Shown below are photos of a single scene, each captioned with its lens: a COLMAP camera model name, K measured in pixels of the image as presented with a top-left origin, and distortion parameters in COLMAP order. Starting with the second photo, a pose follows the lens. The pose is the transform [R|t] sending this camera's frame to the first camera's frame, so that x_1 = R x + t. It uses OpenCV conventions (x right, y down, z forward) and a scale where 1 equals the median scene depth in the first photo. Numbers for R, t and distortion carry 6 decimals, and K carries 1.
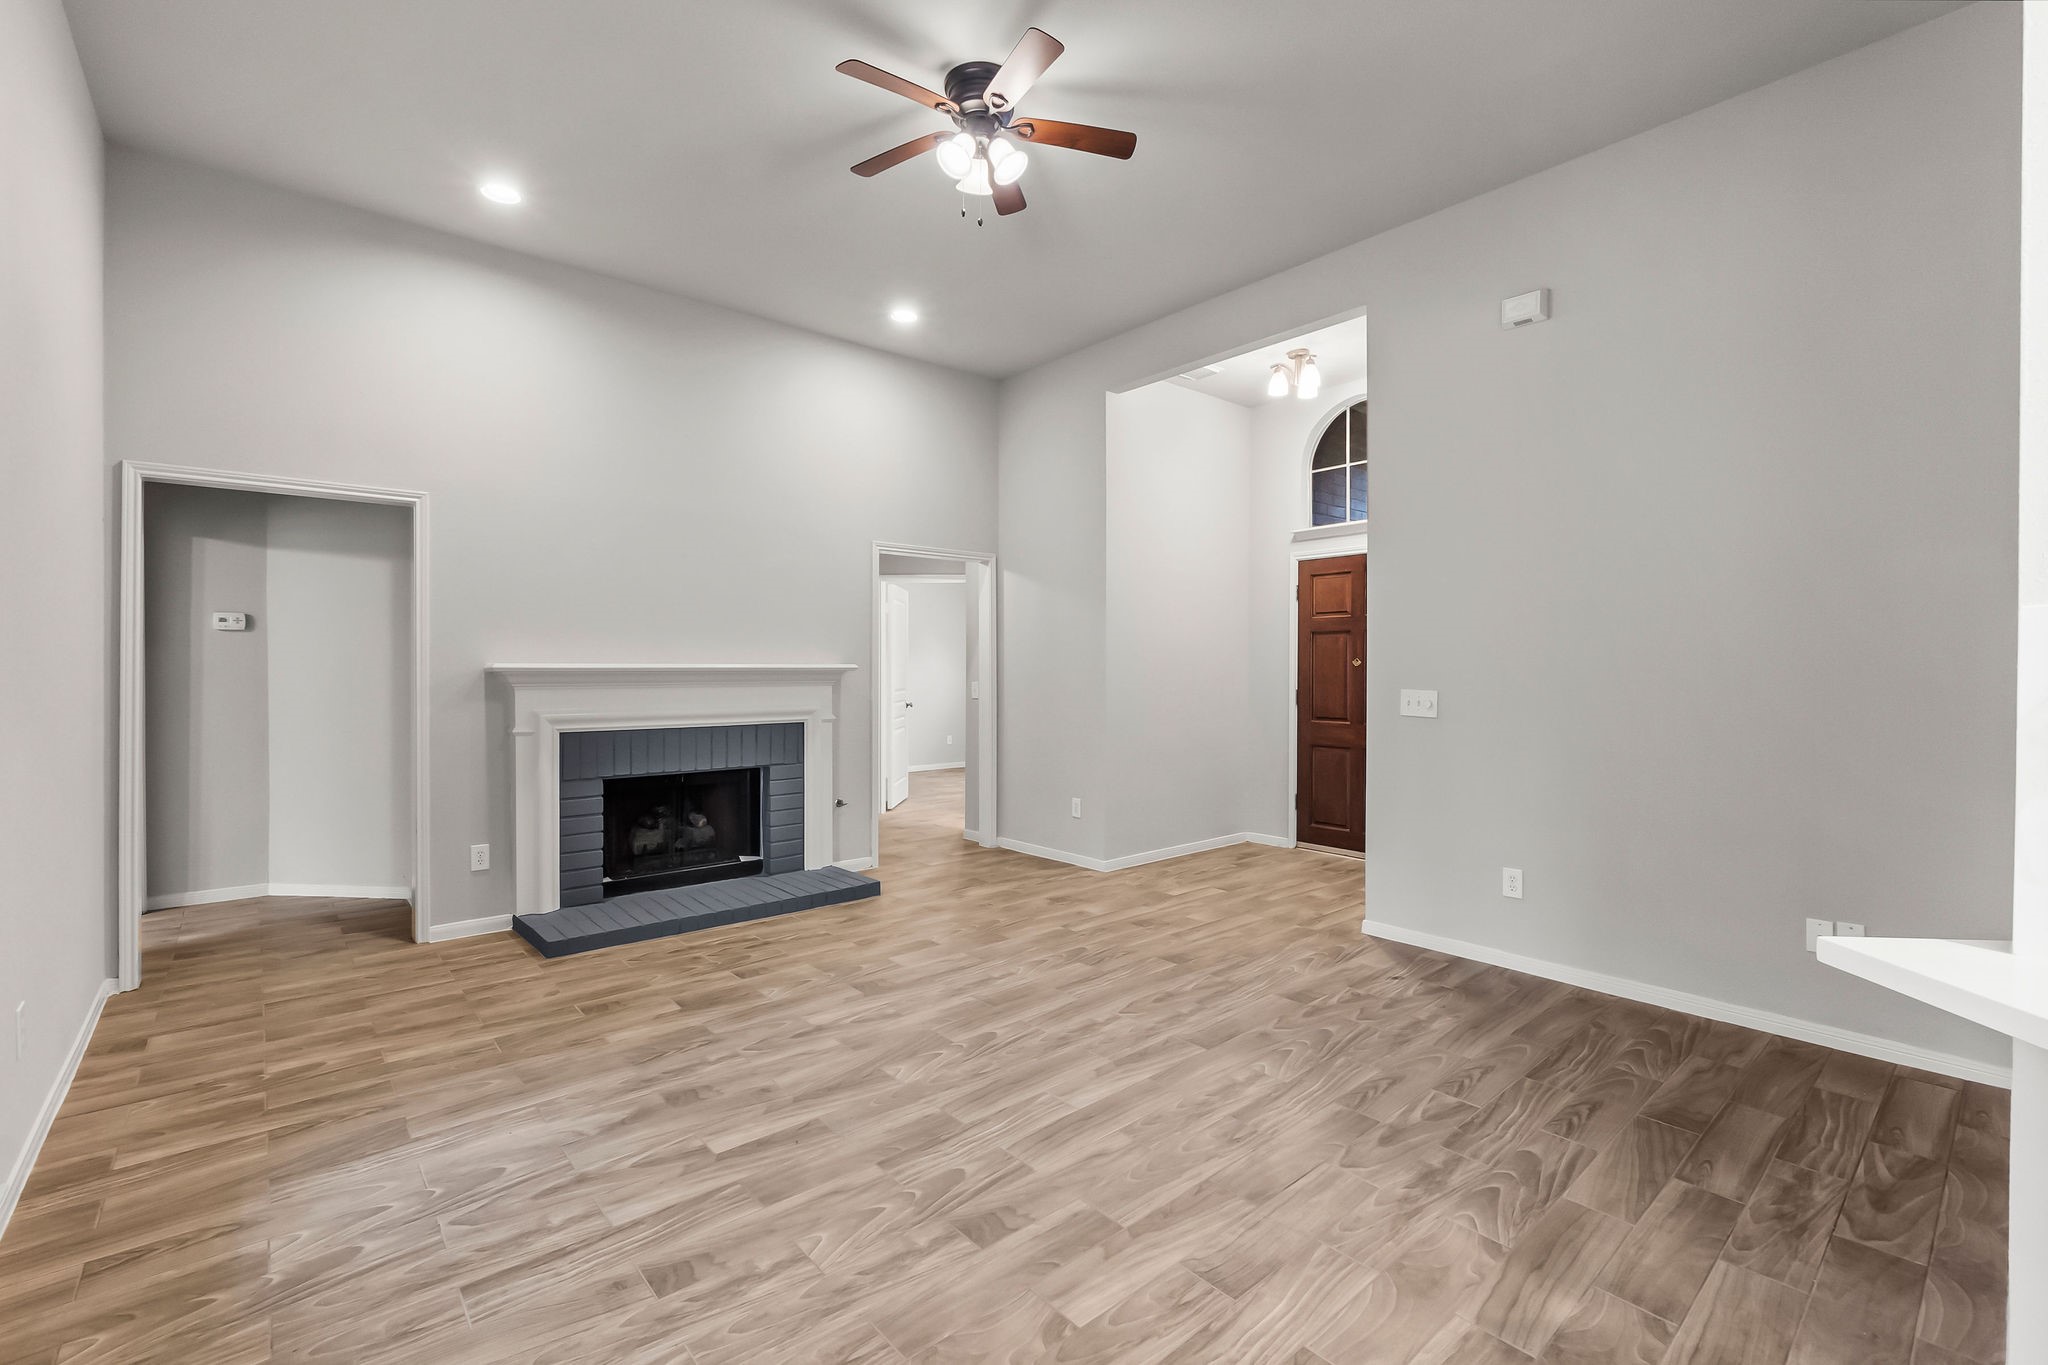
lens RADIAL K [[885.7, 0, 1013.5], [0, 885.7, 675.5], [0, 0, 1]] dist [-0.007530, 0.001503]
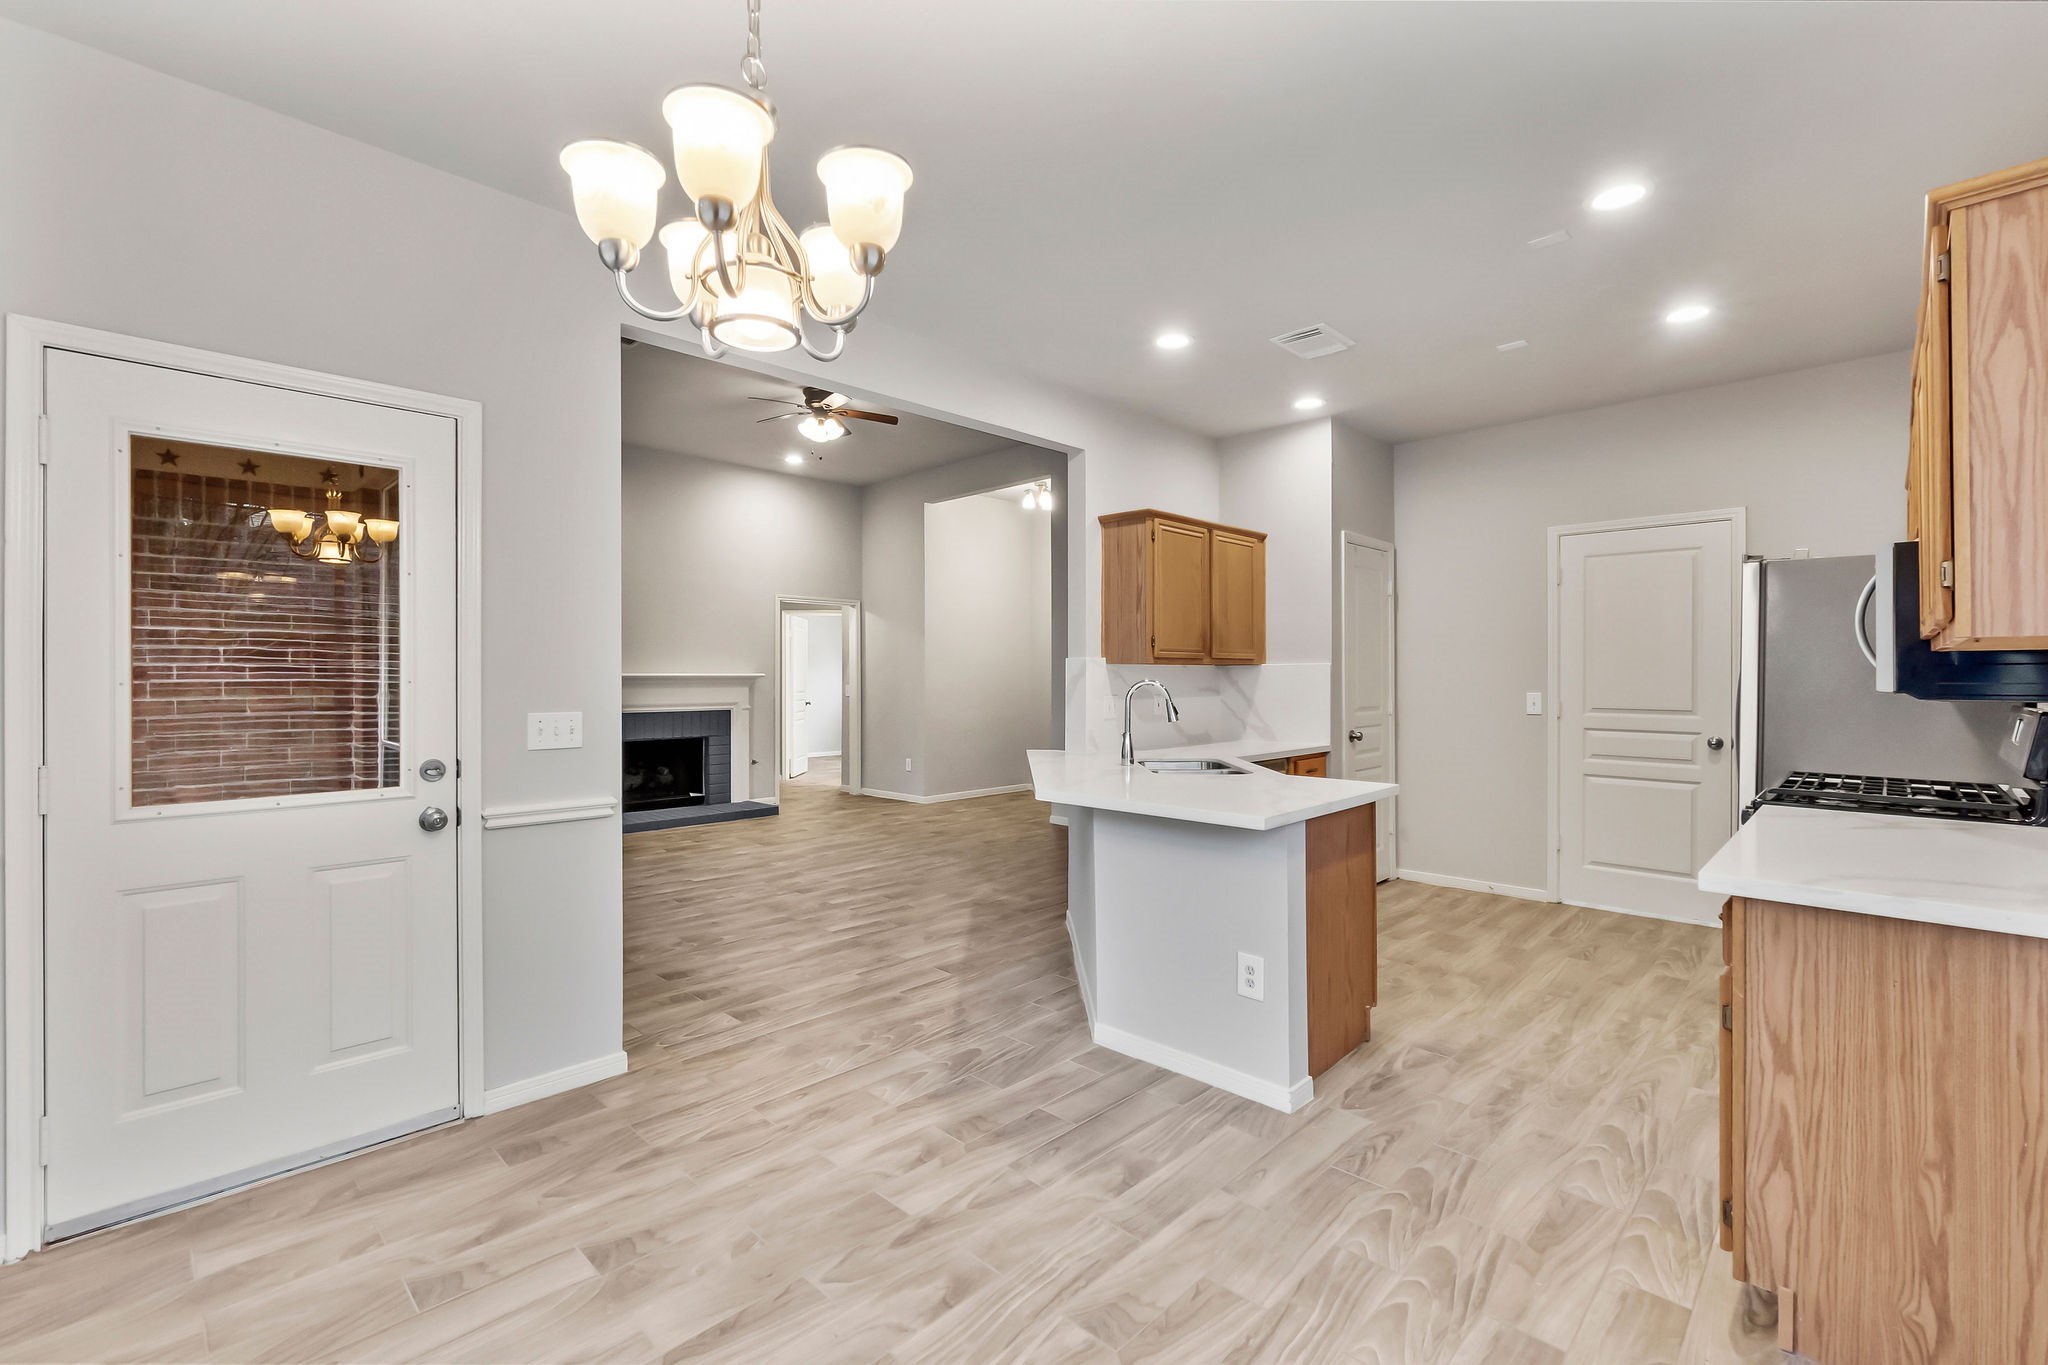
lens RADIAL K [[885.7, 0, 1014.9], [0, 885.7, 674.0], [0, 0, 1]] dist [-0.007530, 0.001503]
pose [[0.996423, -0.001241, 0.084497, 0.206003], [0.002222, 0.999931, -0.011518, 0.011767], [-0.084477, 0.011664, 0.996357, -0.939848]]
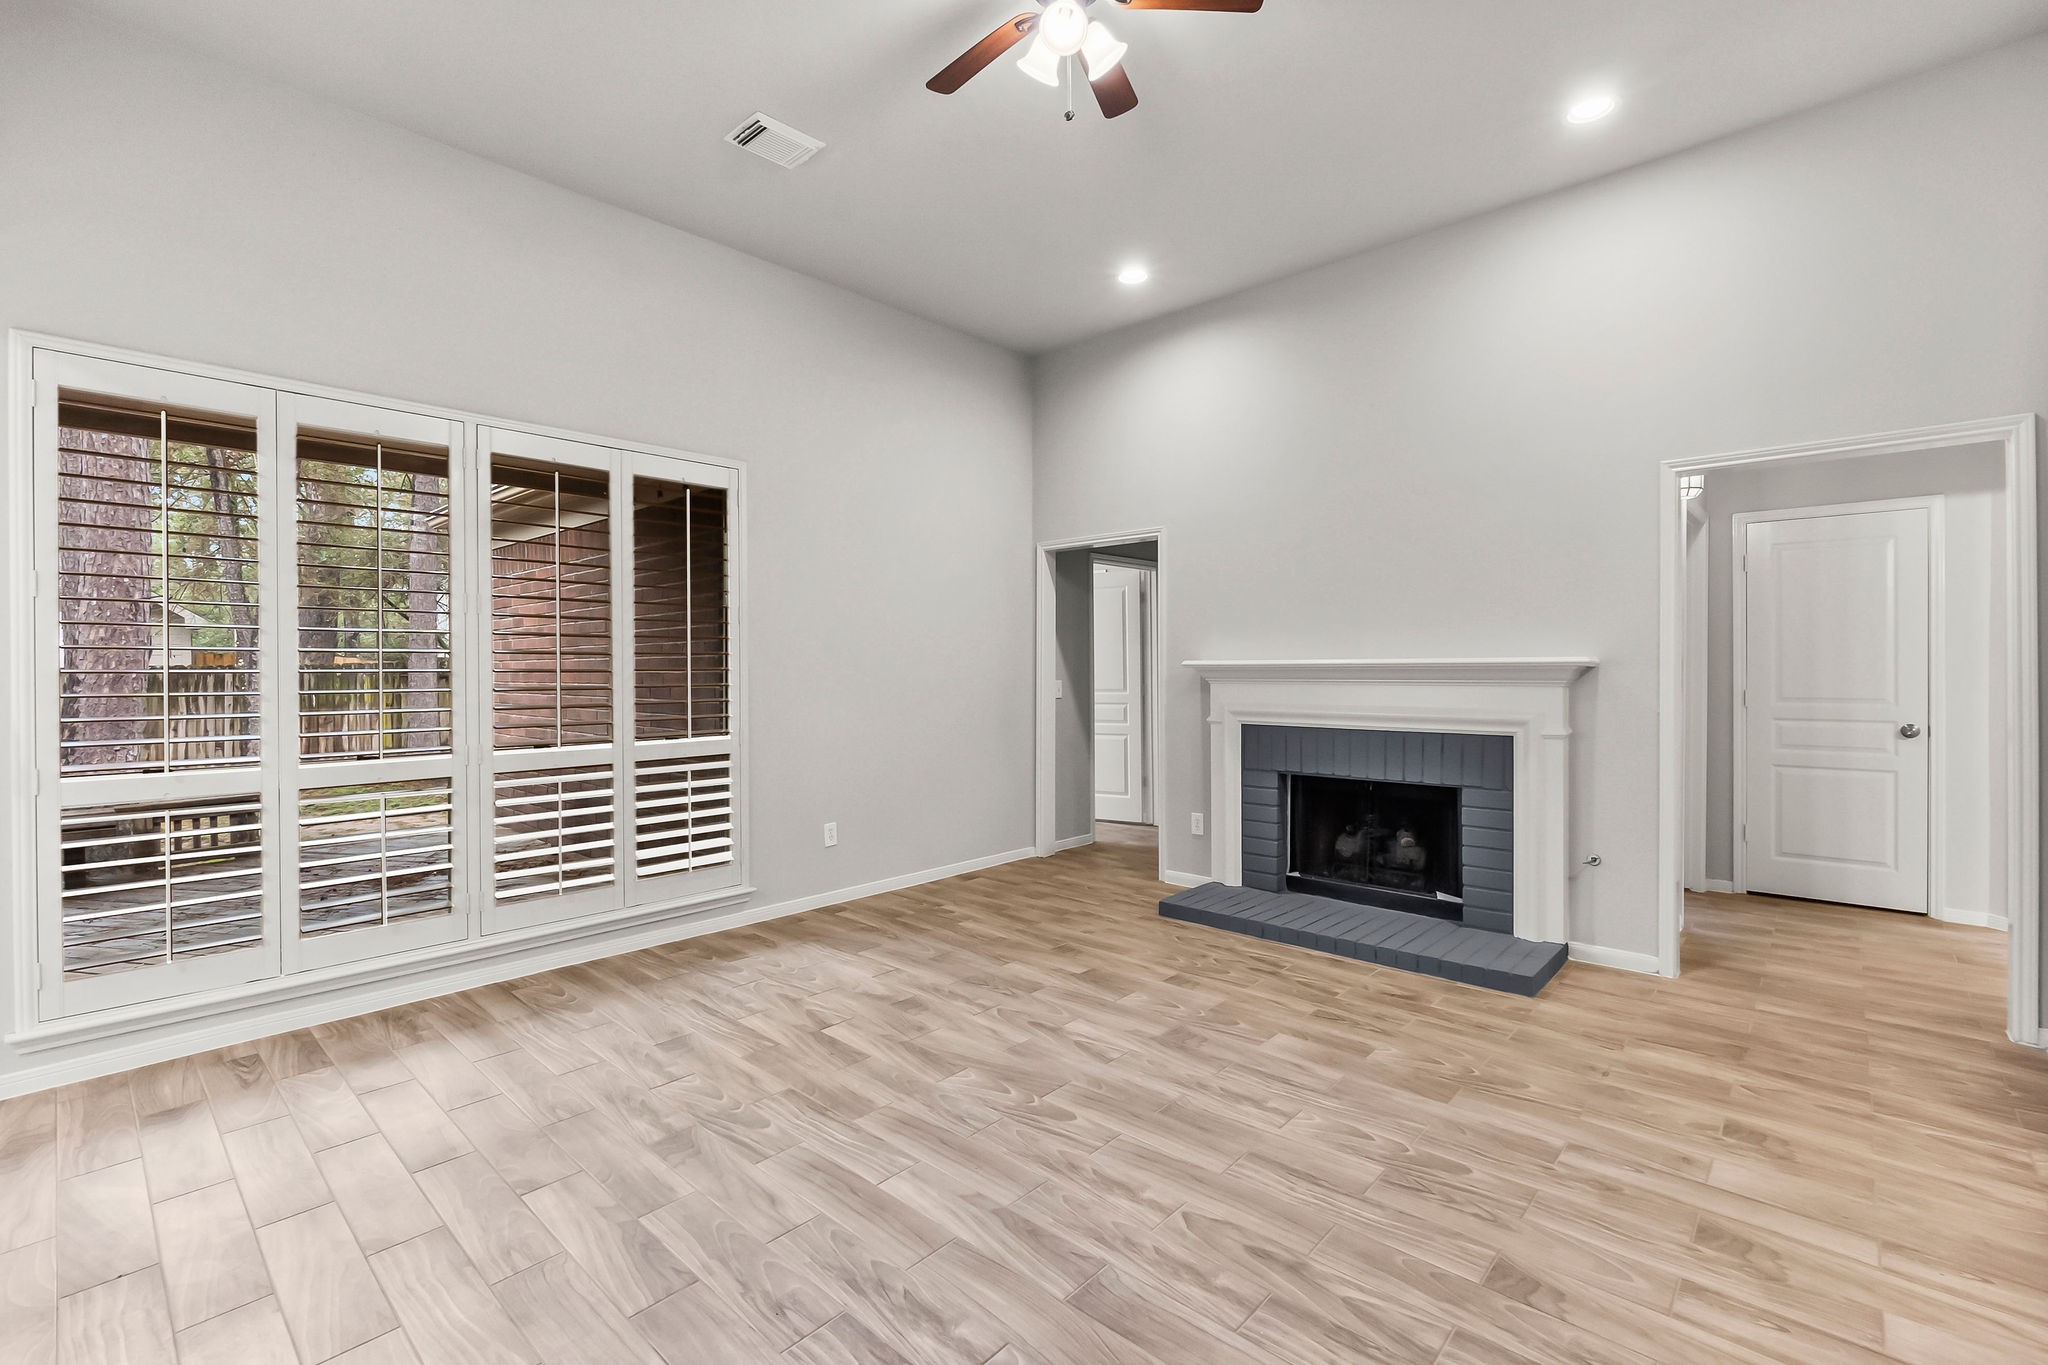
lens RADIAL K [[885.7, 0, 1019.6], [0, 885.7, 664.3], [0, 0, 1]] dist [-0.007530, 0.001503]
pose [[0.117659, -0.005611, -0.993038, 0.674225], [-0.002900, 0.999978, -0.005994, -0.002851], [0.993050, 0.003585, 0.117640, 0.747545]]
